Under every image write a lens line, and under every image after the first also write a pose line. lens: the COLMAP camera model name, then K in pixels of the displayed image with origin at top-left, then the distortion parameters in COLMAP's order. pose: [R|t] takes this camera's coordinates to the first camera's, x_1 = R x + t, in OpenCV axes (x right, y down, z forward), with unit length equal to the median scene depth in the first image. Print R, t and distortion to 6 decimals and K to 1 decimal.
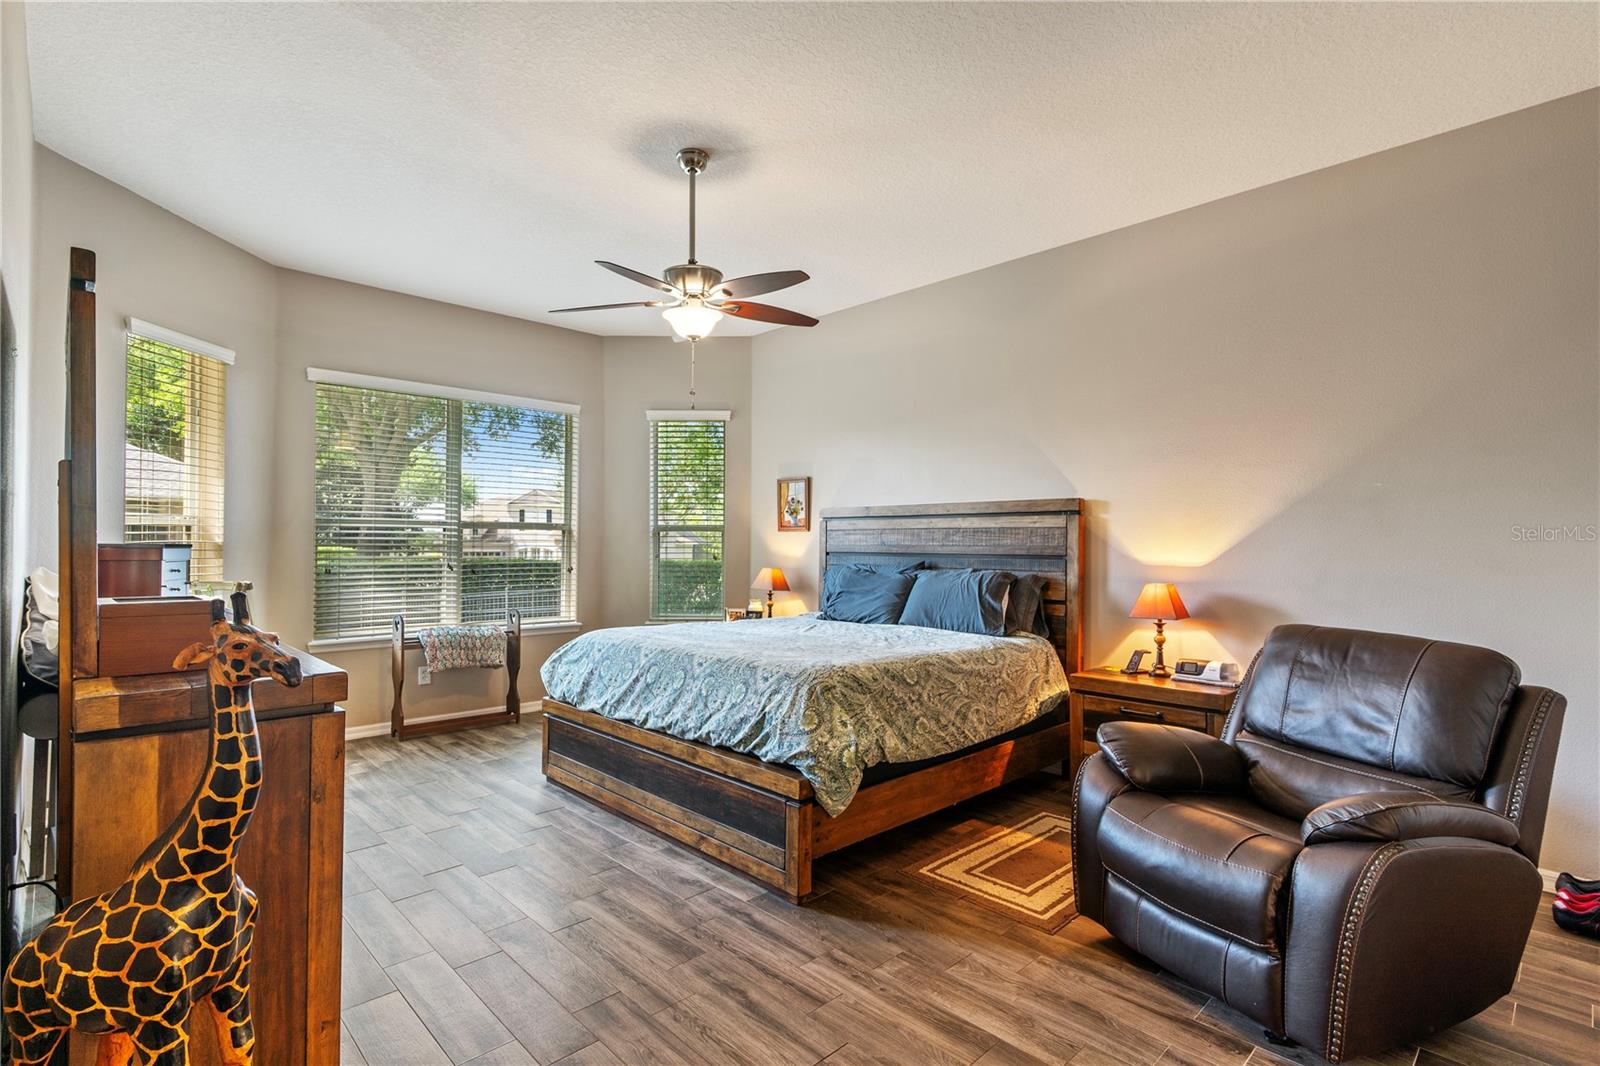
lens RADIAL K [[764.3, 0, 799.4], [0, 764.3, 535.3], [0, 0, 1]] dist [0.004837, -0.000409]
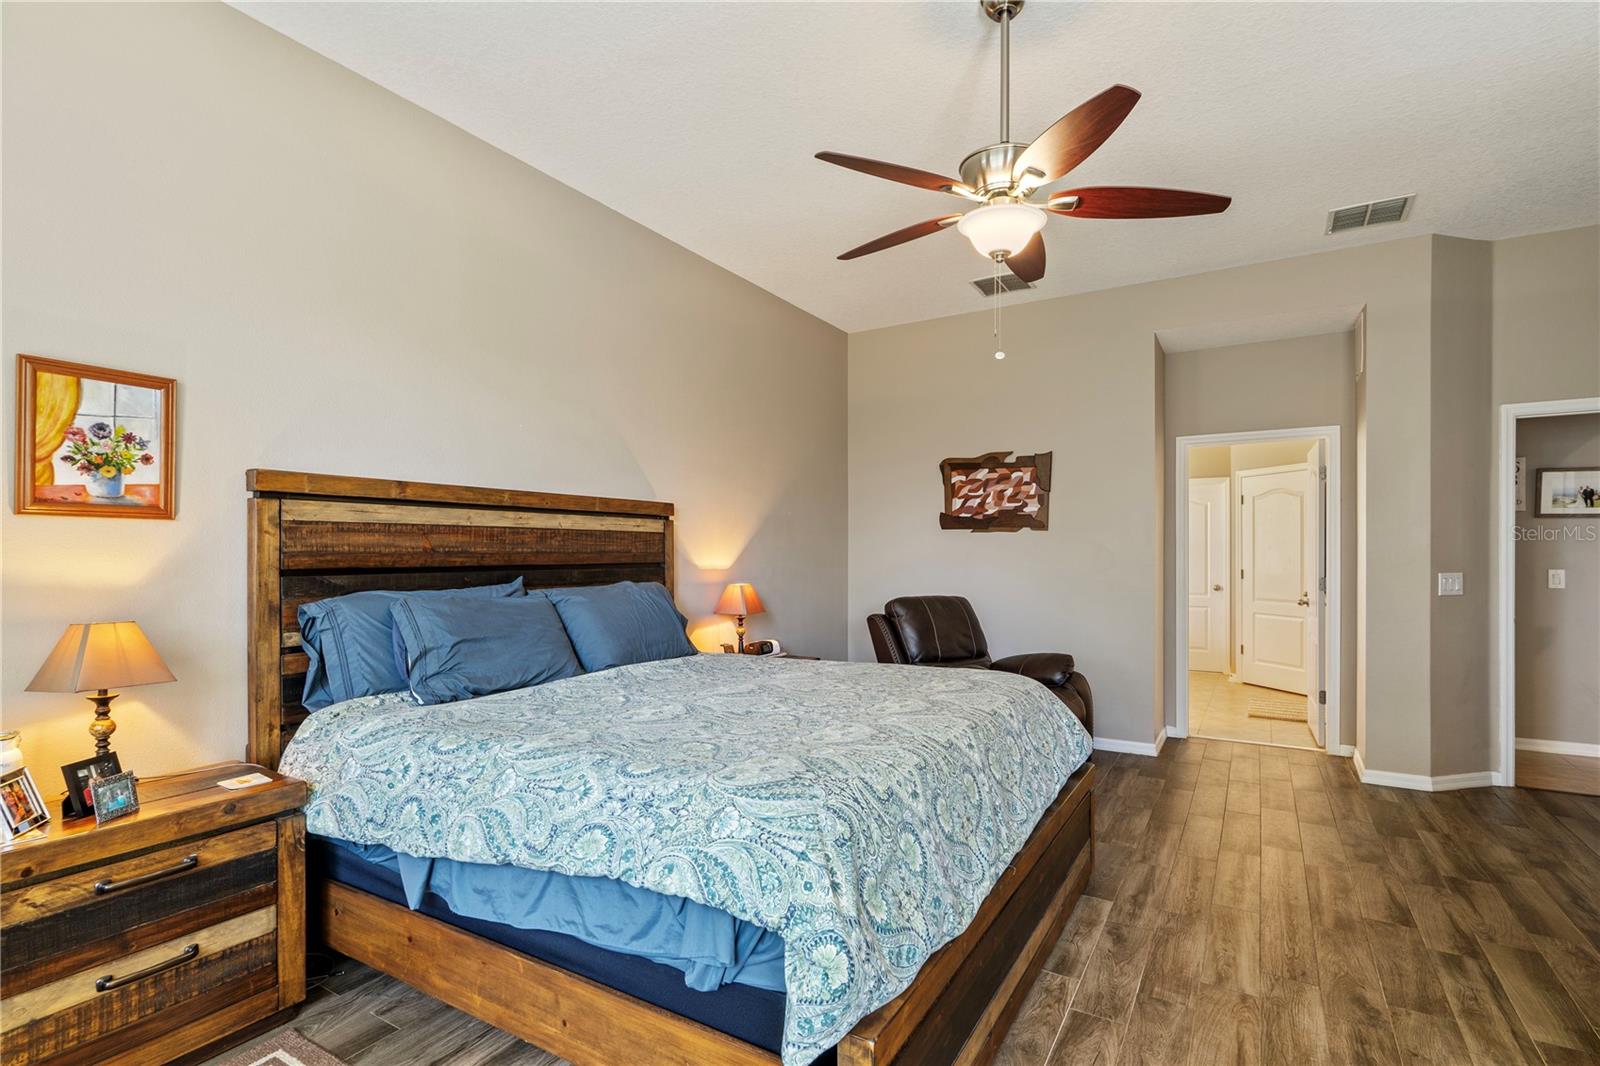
lens RADIAL K [[764.3, 0, 800.9], [0, 764.3, 546.1], [0, 0, 1]] dist [0.004837, -0.000409]
pose [[-0.252755, 0.005037, 0.967517, -0.541207], [-0.008563, 0.999936, -0.007443, 0.010144], [-0.967492, -0.010166, -0.252696, 0.946275]]
